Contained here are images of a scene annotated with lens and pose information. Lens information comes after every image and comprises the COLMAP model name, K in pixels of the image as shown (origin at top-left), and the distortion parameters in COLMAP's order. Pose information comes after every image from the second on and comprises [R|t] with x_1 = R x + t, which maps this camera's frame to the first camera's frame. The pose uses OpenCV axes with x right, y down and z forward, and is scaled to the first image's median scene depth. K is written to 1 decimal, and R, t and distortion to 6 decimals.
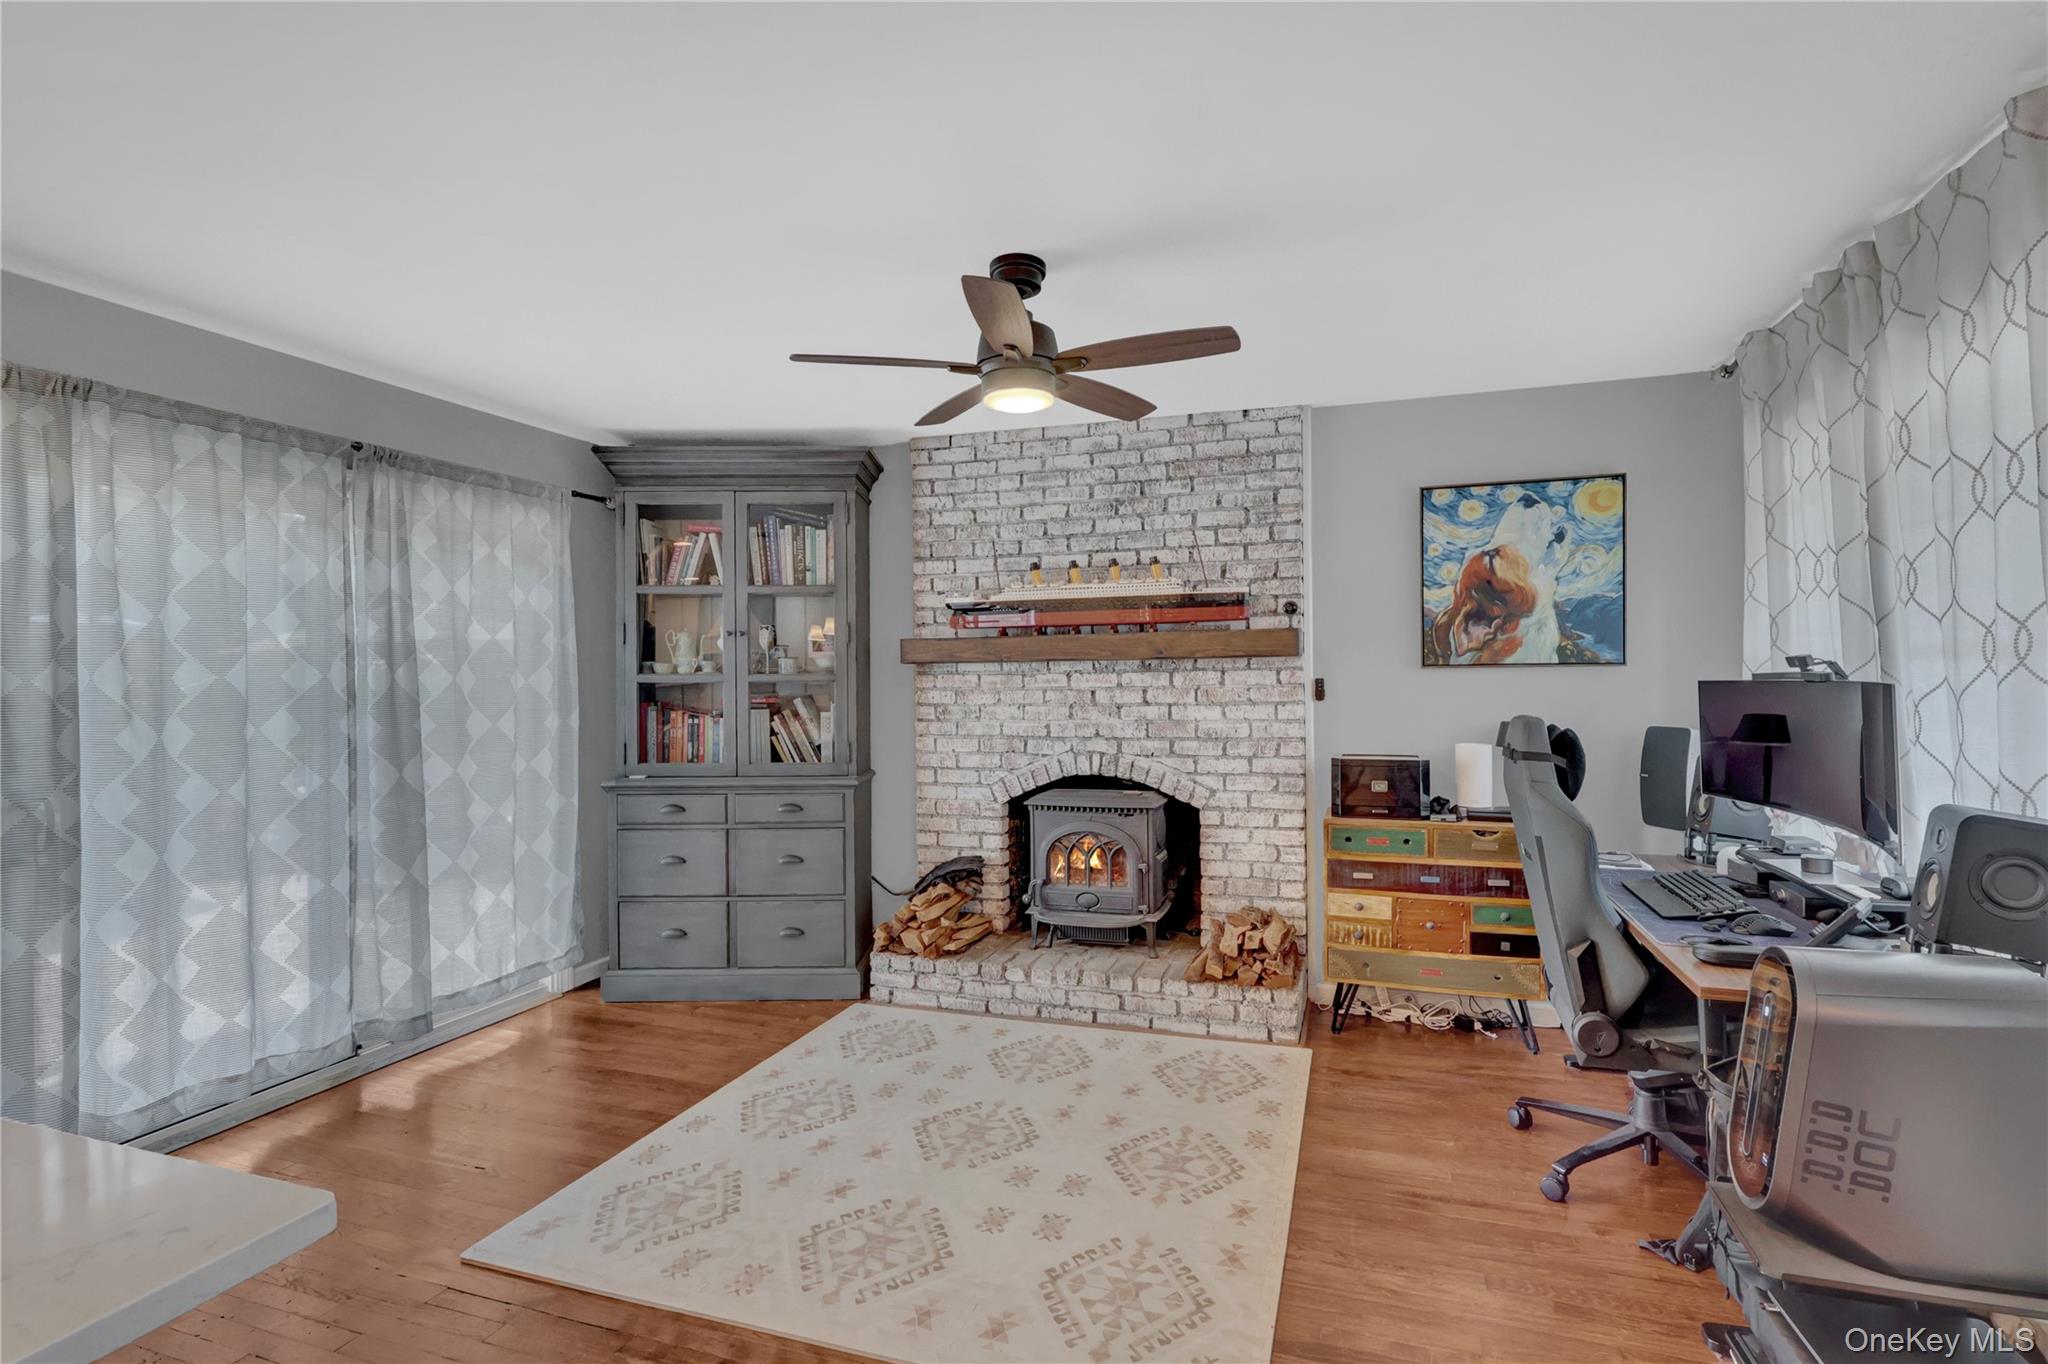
lens RADIAL K [[945.7, 0, 1044.1], [0, 945.7, 684.1], [0, 0, 1]] dist [-0.012909, -0.000339]
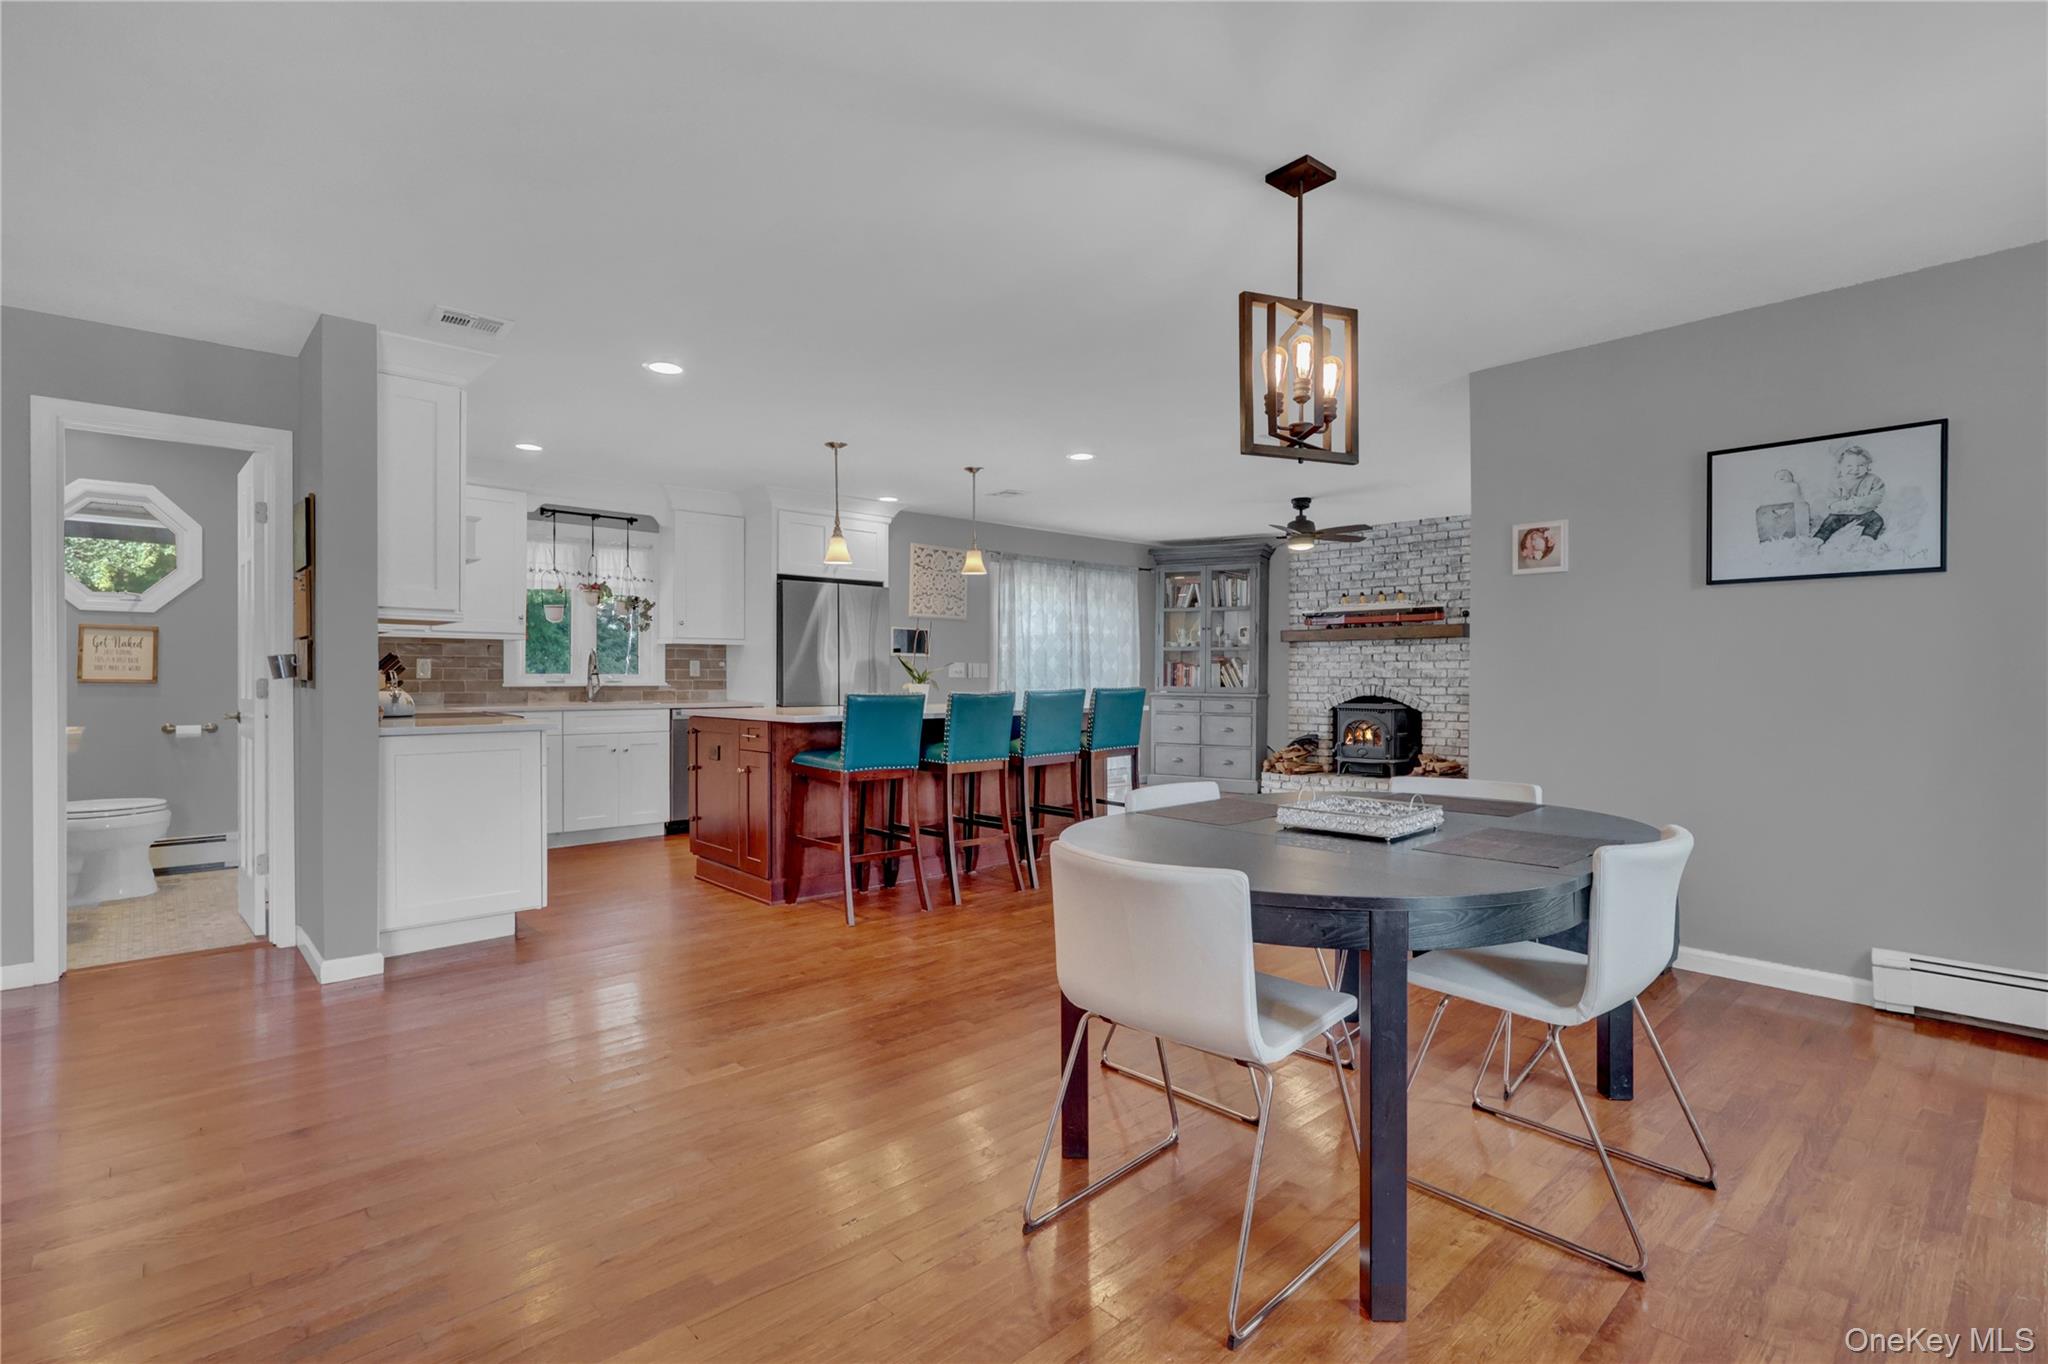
lens RADIAL K [[945.7, 0, 1044.1], [0, 945.7, 684.1], [0, 0, 1]] dist [-0.012909, -0.000339]
pose [[0.883774, 0.017928, -0.467570, 0.390292], [-0.014971, 0.999838, 0.010040, 0.062117], [0.467674, -0.001874, 0.883899, -1.175364]]
